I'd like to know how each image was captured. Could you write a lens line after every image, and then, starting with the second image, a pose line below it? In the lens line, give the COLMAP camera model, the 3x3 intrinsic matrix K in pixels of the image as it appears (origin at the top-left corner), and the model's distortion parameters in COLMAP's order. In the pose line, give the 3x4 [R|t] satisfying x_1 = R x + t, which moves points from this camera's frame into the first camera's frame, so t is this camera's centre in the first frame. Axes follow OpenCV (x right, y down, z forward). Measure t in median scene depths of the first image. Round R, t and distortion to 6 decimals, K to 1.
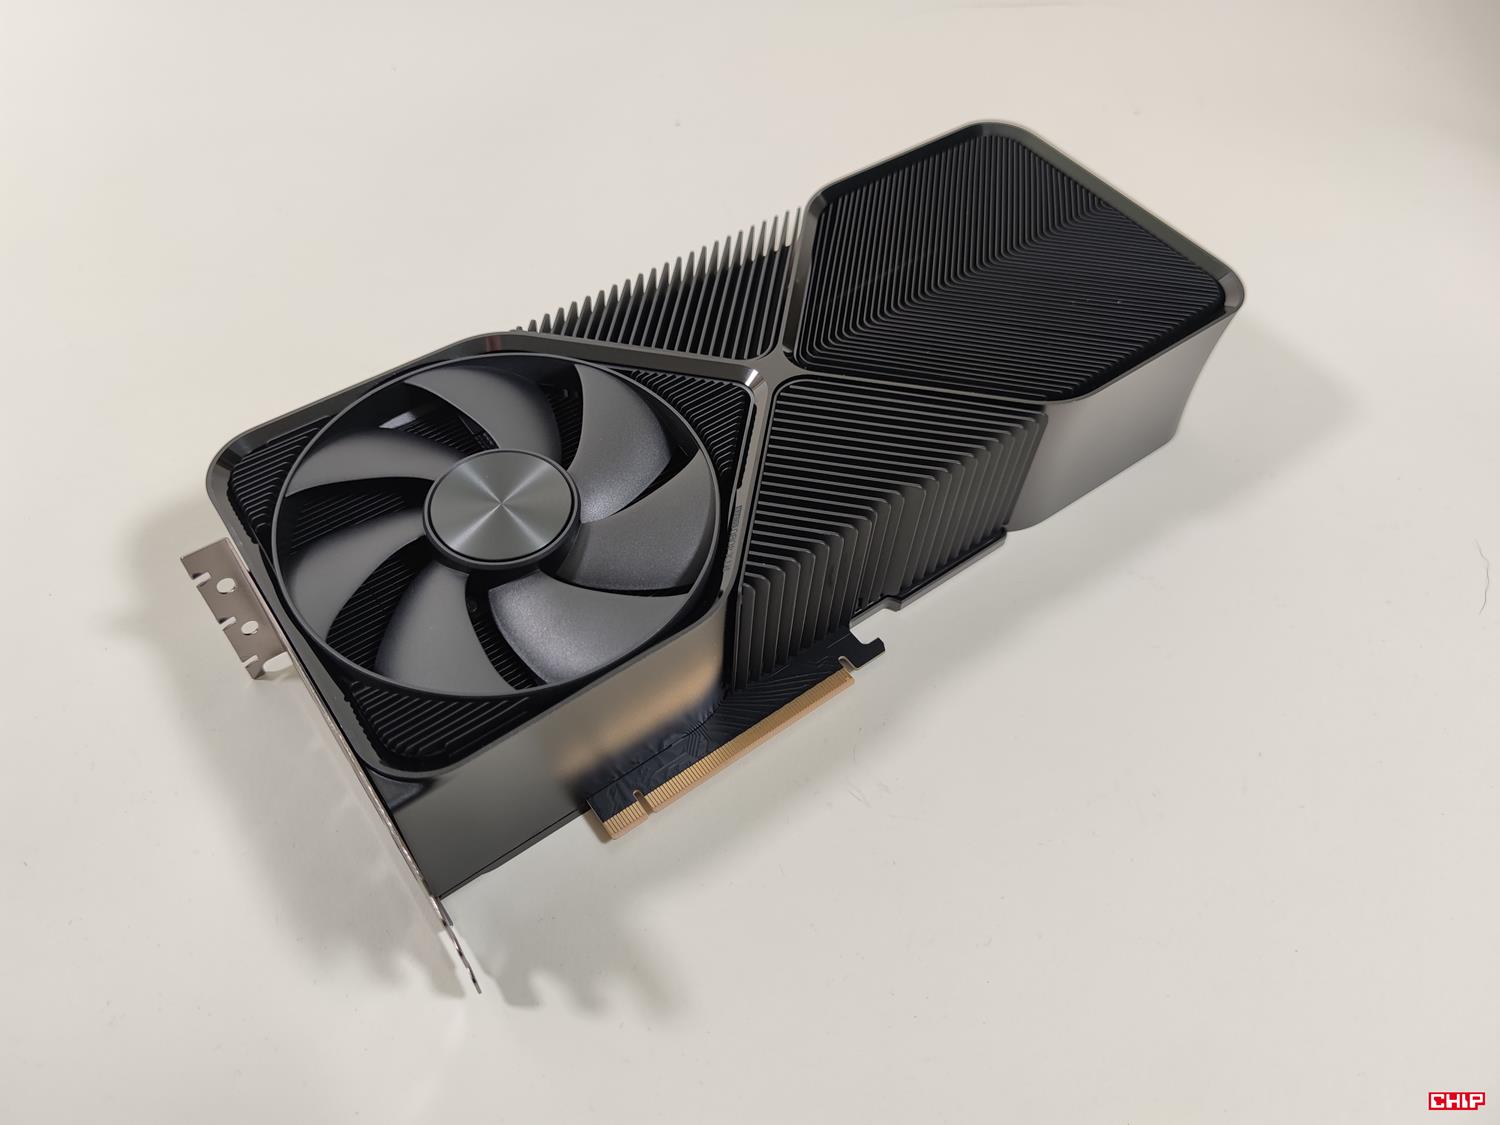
lens RADIAL K [[1092.5, 0, 750.0], [0, 1092.5, 562.5], [0, 0, 1]] dist [-0.003151, -0.000350]
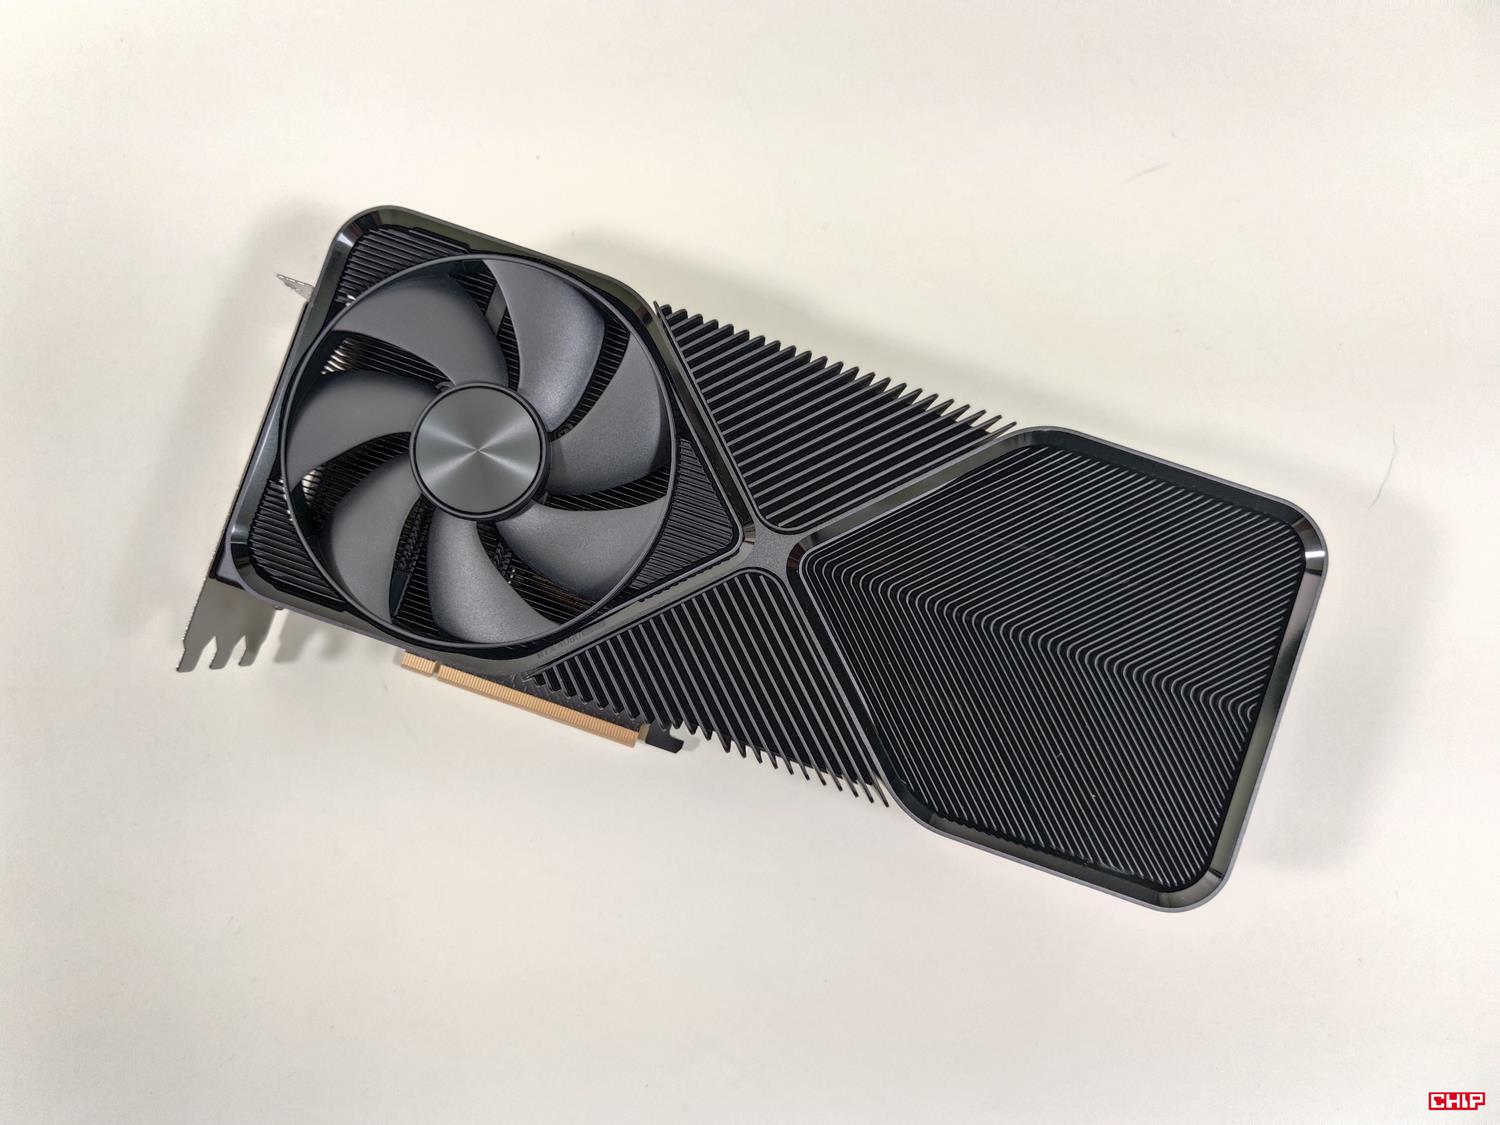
lens RADIAL K [[1030.9, 0, 750.0], [0, 1030.9, 562.5], [0, 0, 1]] dist [0.001703, 0.000157]
pose [[0.558308, 0.822068, -0.111786, 0.129823], [-0.611045, 0.498598, 0.614836, -0.767466], [0.561173, -0.274962, 0.780693, 0.302292]]
